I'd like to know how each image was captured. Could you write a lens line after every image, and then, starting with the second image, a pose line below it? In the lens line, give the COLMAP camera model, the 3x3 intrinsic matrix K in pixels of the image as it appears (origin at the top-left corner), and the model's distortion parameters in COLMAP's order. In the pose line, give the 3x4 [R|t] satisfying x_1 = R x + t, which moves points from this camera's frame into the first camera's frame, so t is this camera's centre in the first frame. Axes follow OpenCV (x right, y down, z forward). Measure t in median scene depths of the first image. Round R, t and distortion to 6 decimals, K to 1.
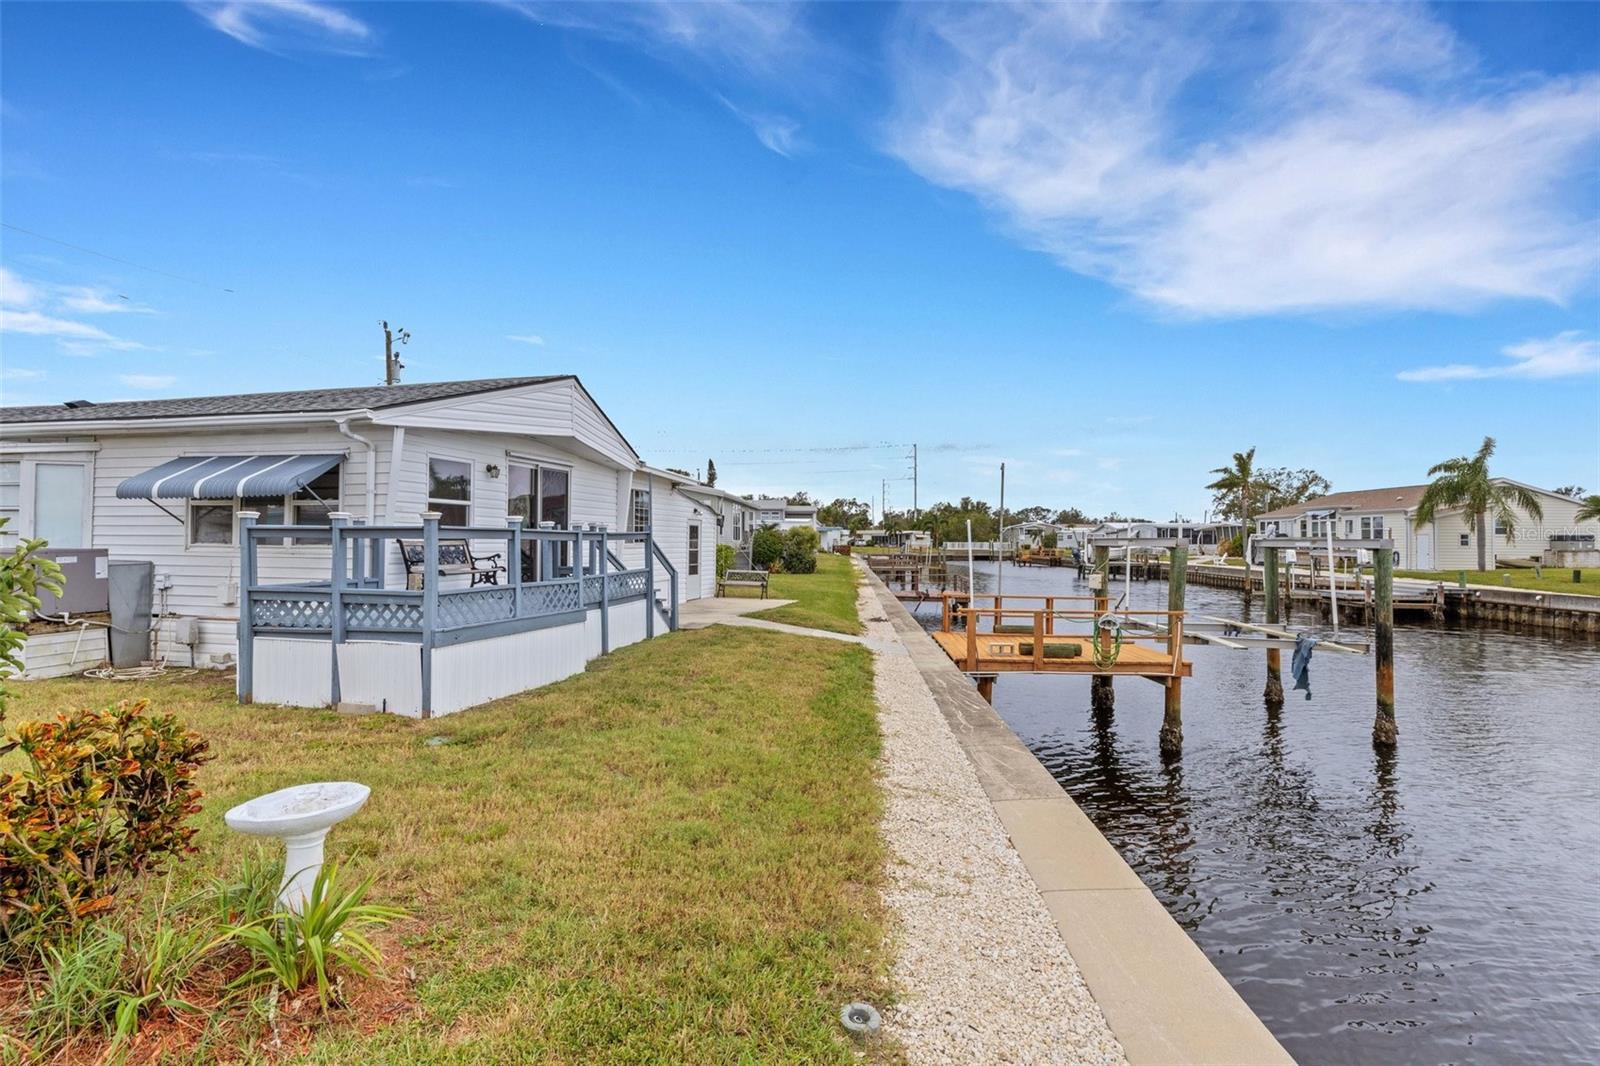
lens RADIAL K [[762.7, 0, 800.0], [0, 762.7, 533.0], [0, 0, 1]] dist [0.008722, -0.001334]
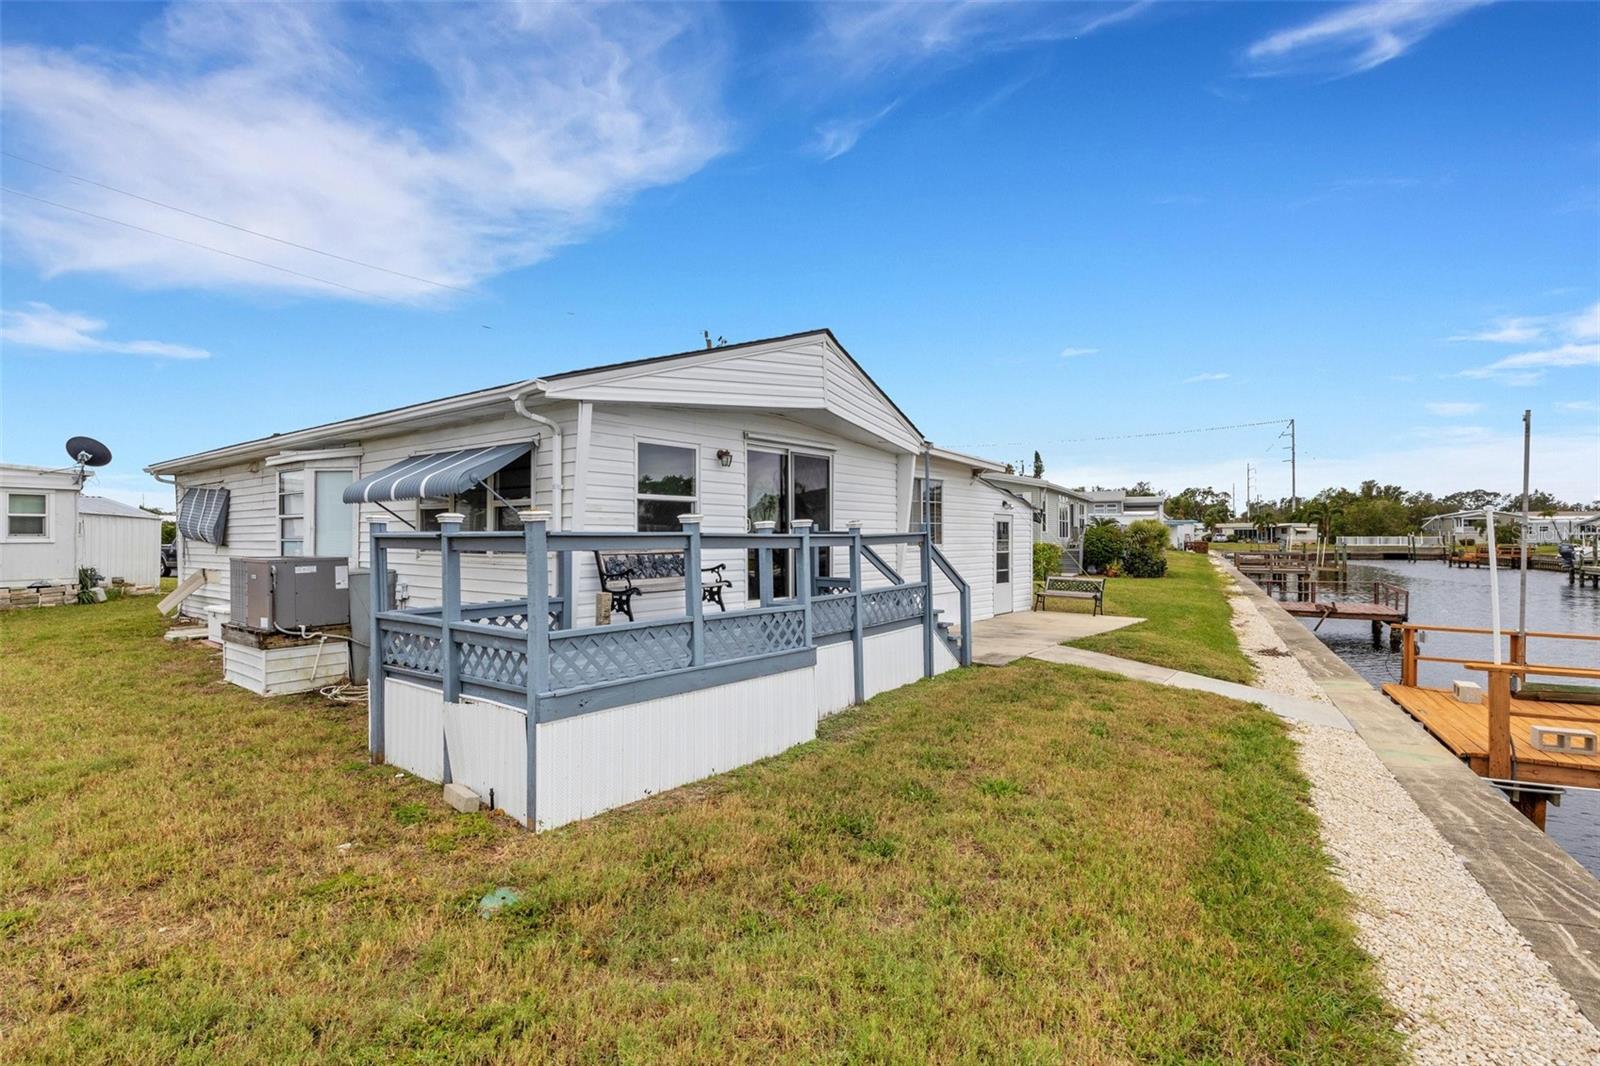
lens RADIAL K [[745.1, 0, 800.0], [0, 745.1, 533.0], [0, 0, 1]] dist [0.009565, -0.000203]
pose [[0.909771, -0.008531, -0.415022, -0.010261], [0.010815, 0.999937, 0.003155, -0.004331], [0.414969, -0.007359, 0.909806, 0.277699]]
